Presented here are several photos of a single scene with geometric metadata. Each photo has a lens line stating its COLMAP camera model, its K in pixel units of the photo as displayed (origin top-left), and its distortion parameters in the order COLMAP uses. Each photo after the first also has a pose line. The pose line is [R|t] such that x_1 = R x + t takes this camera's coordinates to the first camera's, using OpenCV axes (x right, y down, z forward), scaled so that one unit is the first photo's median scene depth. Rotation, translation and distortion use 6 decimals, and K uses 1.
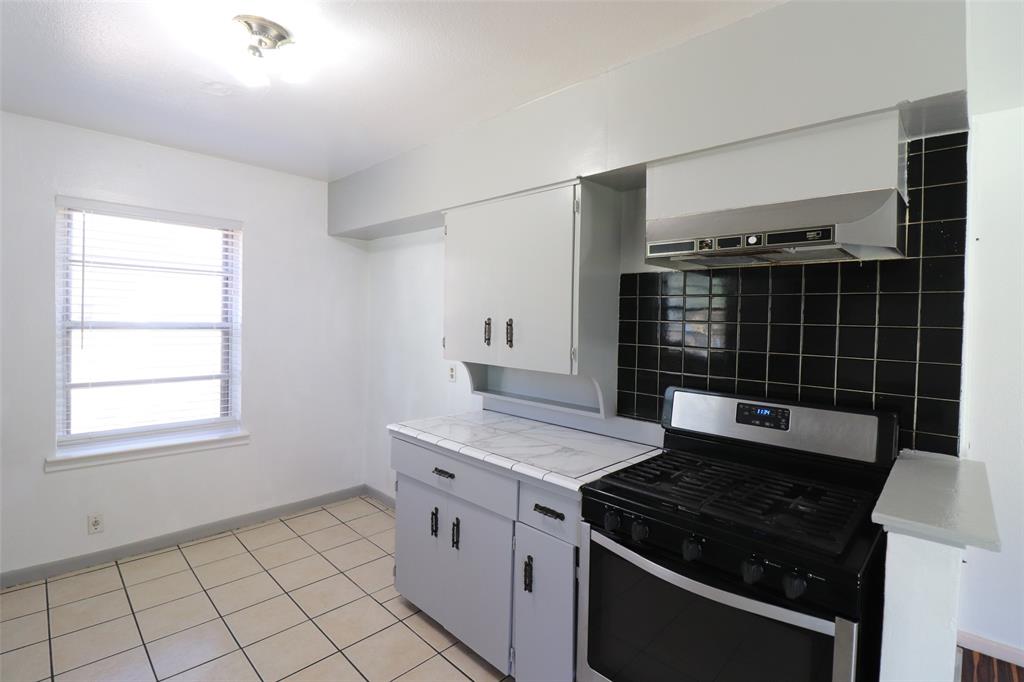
lens RADIAL K [[480.0, 0, 513.9], [0, 480.0, 325.5], [0, 0, 1]] dist [0.000502, -0.012400]
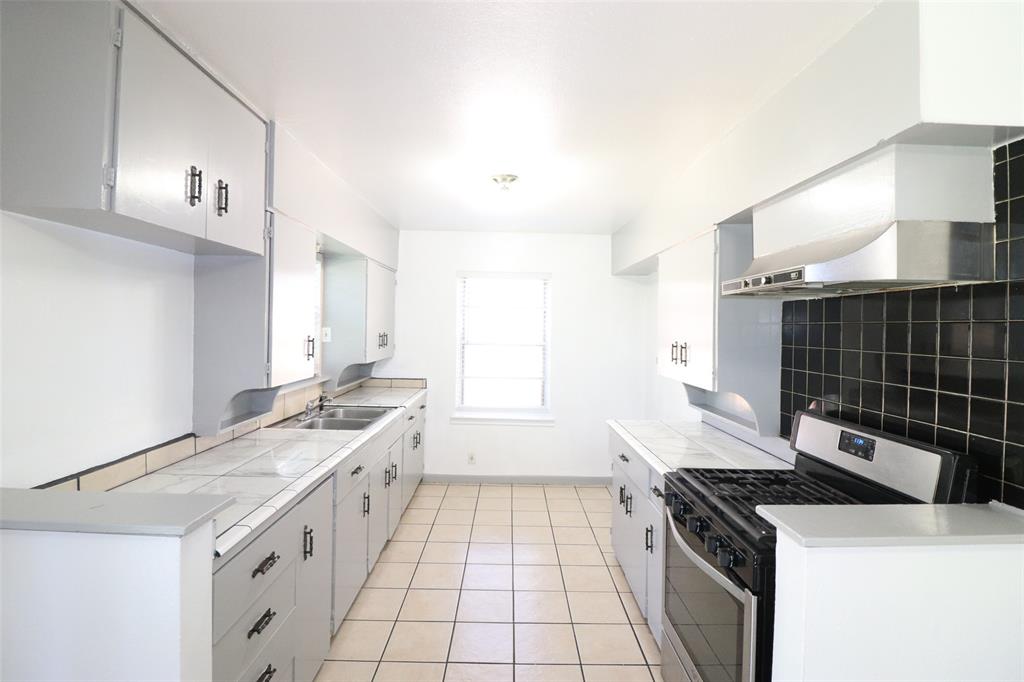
lens RADIAL K [[480.0, 0, 513.9], [0, 480.0, 325.5], [0, 0, 1]] dist [0.000502, -0.012400]
pose [[0.707553, -0.011971, -0.706559, 0.546137], [-0.013715, 0.999436, -0.030668, -0.014408], [0.706527, 0.031390, 0.706989, -0.159209]]
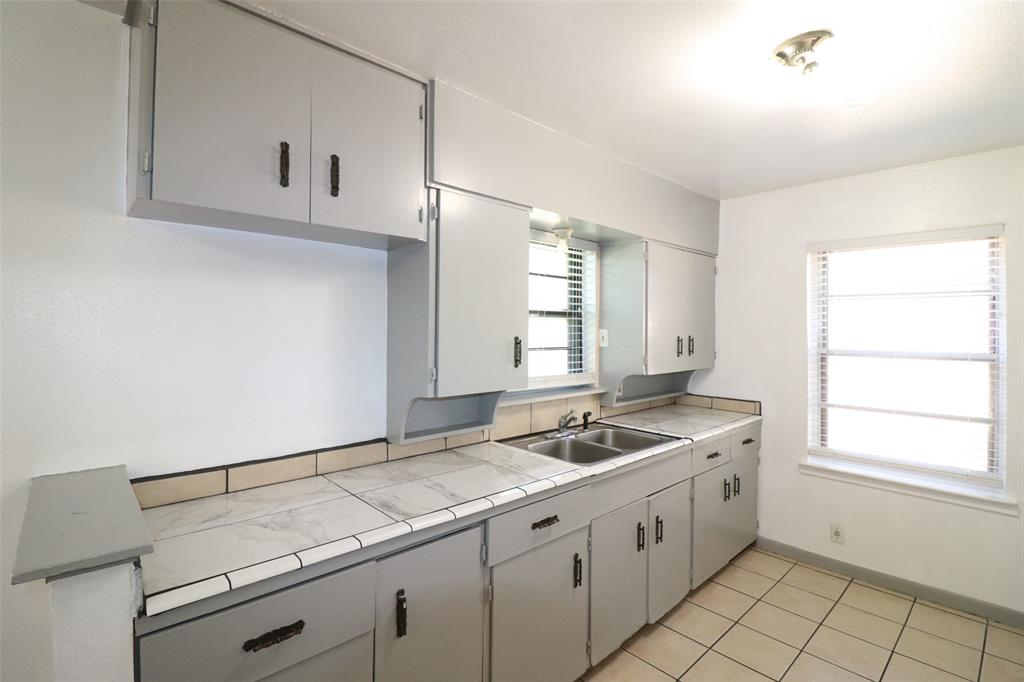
lens RADIAL K [[480.0, 0, 513.9], [0, 480.0, 325.5], [0, 0, 1]] dist [0.000502, -0.012400]
pose [[-0.043280, -0.031261, -0.998574, 0.317427], [-0.025827, 0.999211, -0.030161, -0.012357], [0.998729, 0.024485, -0.044053, 0.348316]]
